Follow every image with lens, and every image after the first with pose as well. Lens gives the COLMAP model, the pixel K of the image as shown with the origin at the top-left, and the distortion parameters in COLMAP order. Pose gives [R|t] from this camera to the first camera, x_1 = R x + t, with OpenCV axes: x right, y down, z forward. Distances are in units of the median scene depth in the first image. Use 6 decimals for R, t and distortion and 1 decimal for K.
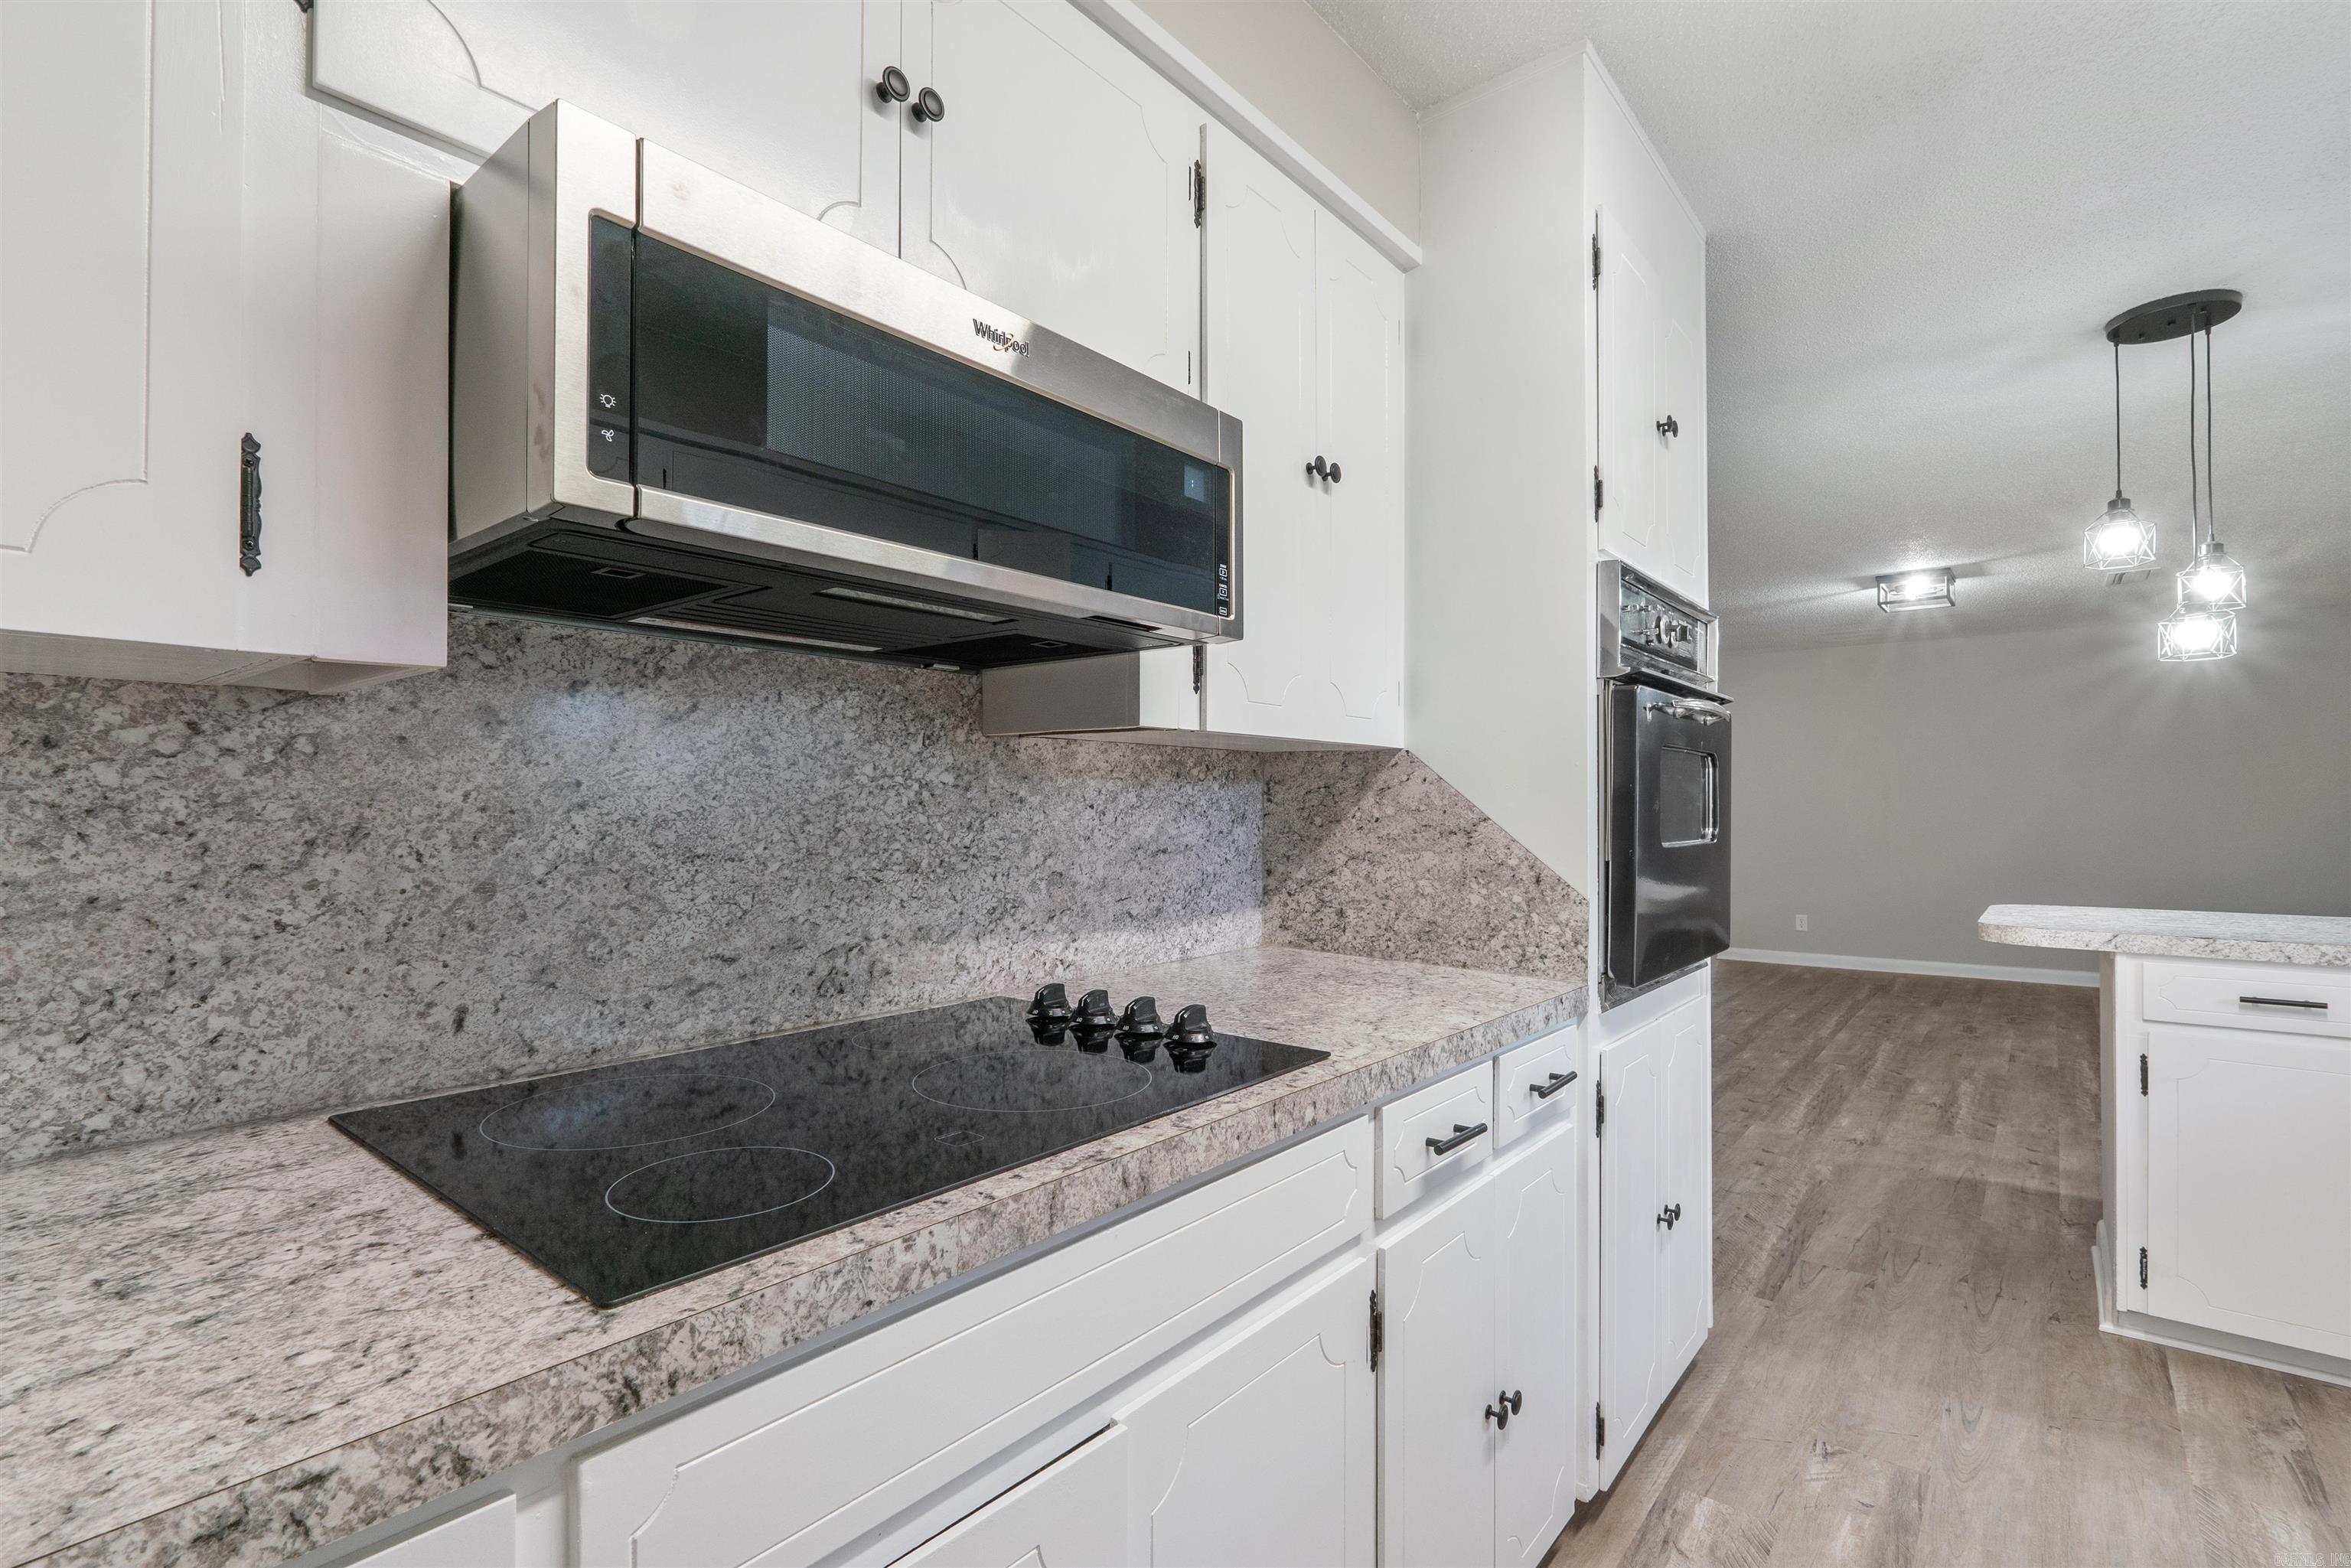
lens RADIAL K [[1089.1, 0, 1177.0], [0, 1089.1, 795.6], [0, 0, 1]] dist [-0.008532, 0.000280]
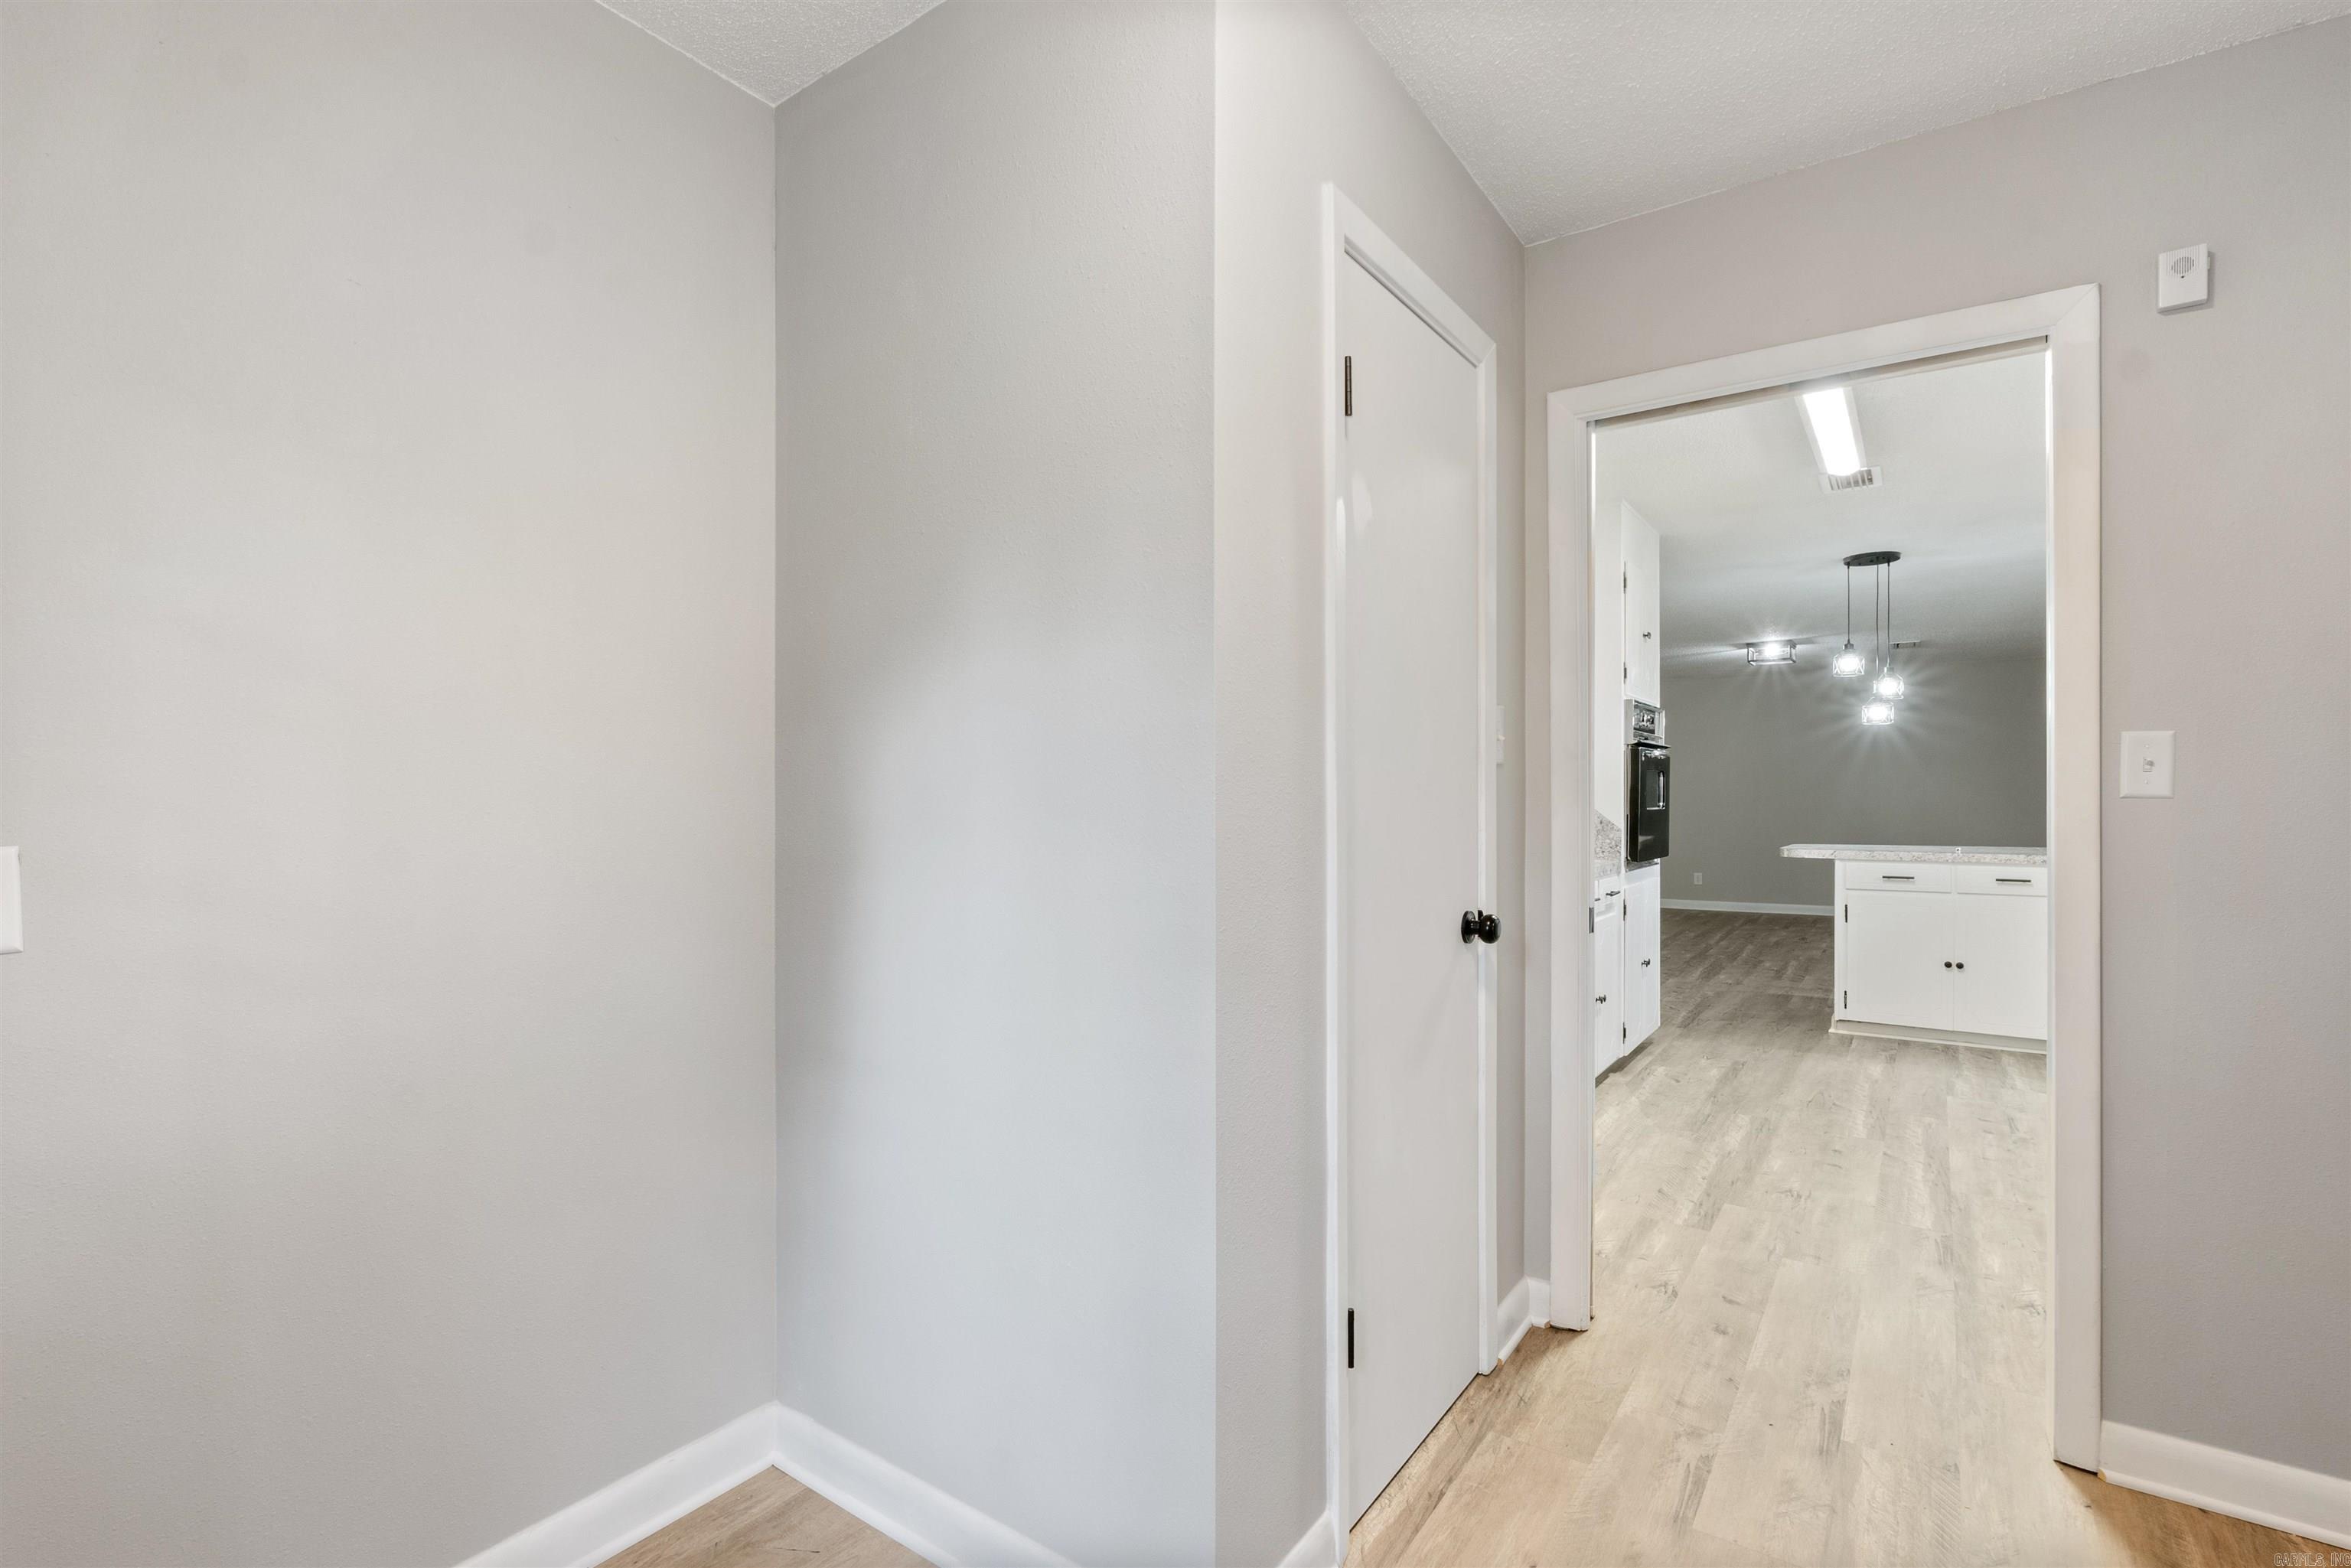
lens RADIAL K [[1089.1, 0, 1167.2], [0, 1089.1, 798.6], [0, 0, 1]] dist [-0.008532, 0.000280]
pose [[0.997650, -0.001468, 0.068495, -0.791701], [0.000558, 0.999911, 0.013306, -0.011357], [-0.068508, -0.013236, 0.997563, -1.365794]]
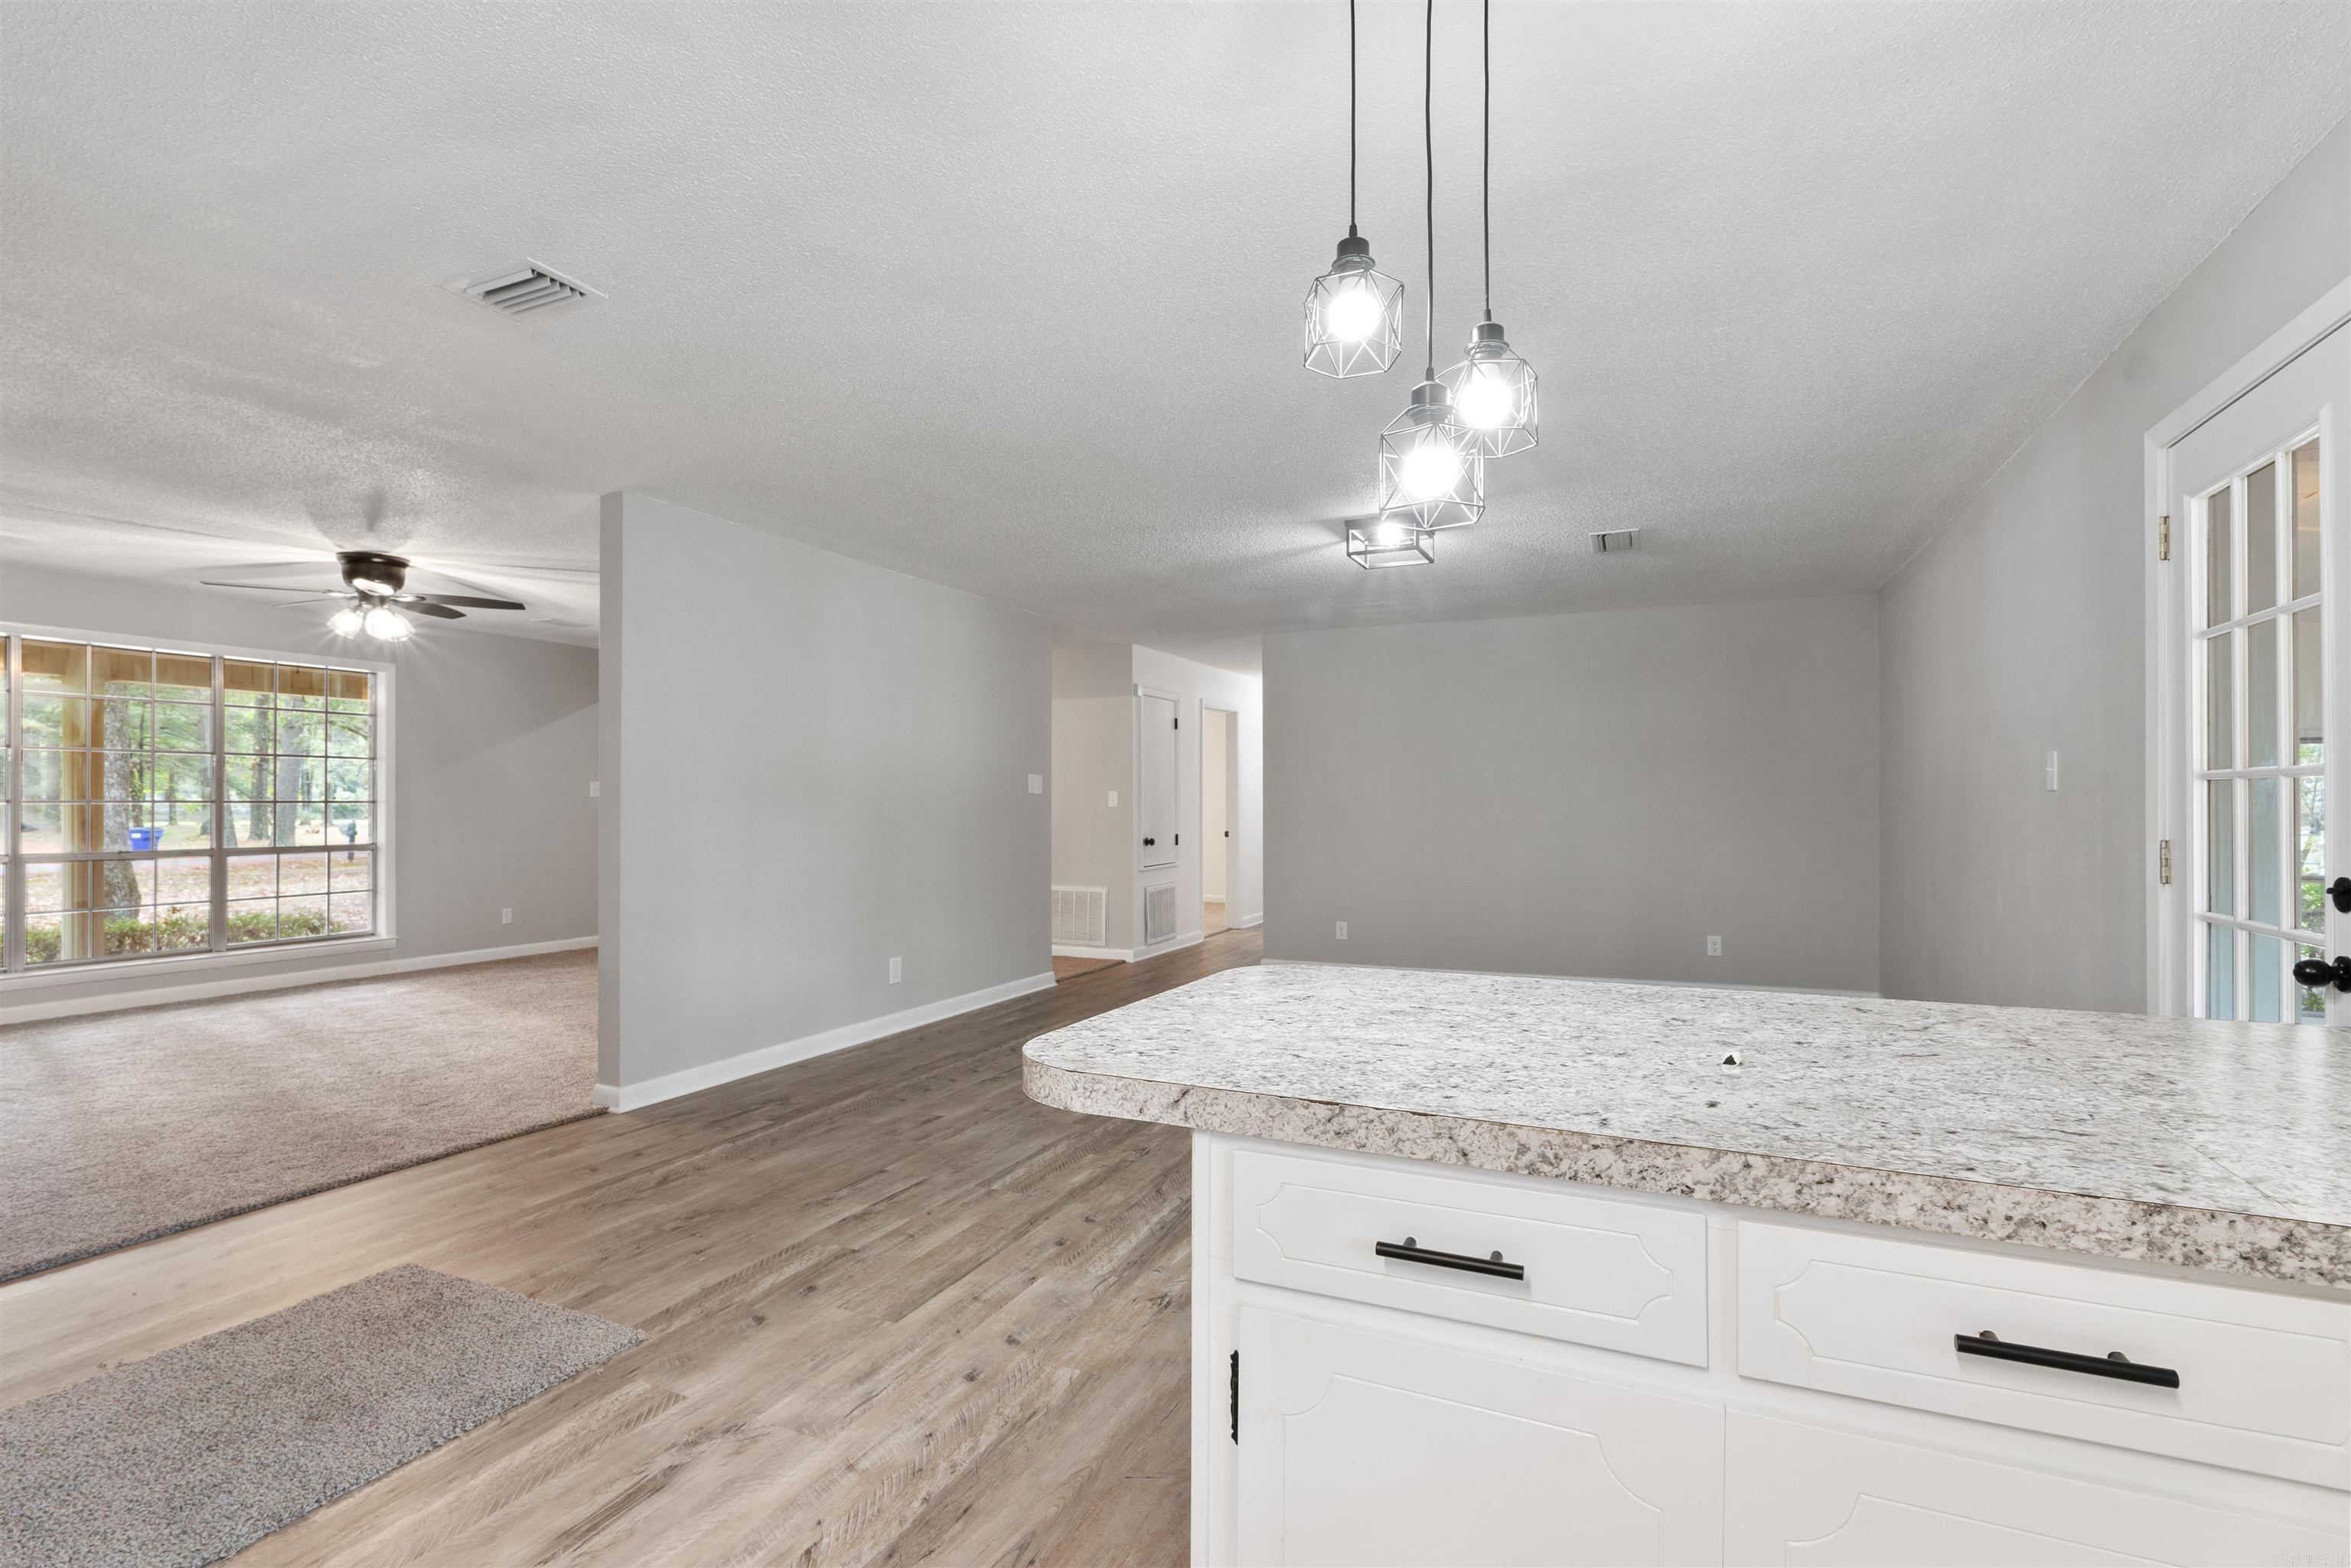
lens RADIAL K [[1089.1, 0, 1175.2], [0, 1089.1, 796.6], [0, 0, 1]] dist [-0.008532, 0.000280]
pose [[0.967100, 0.004342, 0.254361, 0.911016], [-0.005868, 0.999969, 0.005239, 0.006111], [-0.254330, -0.006559, 0.967095, 0.690501]]
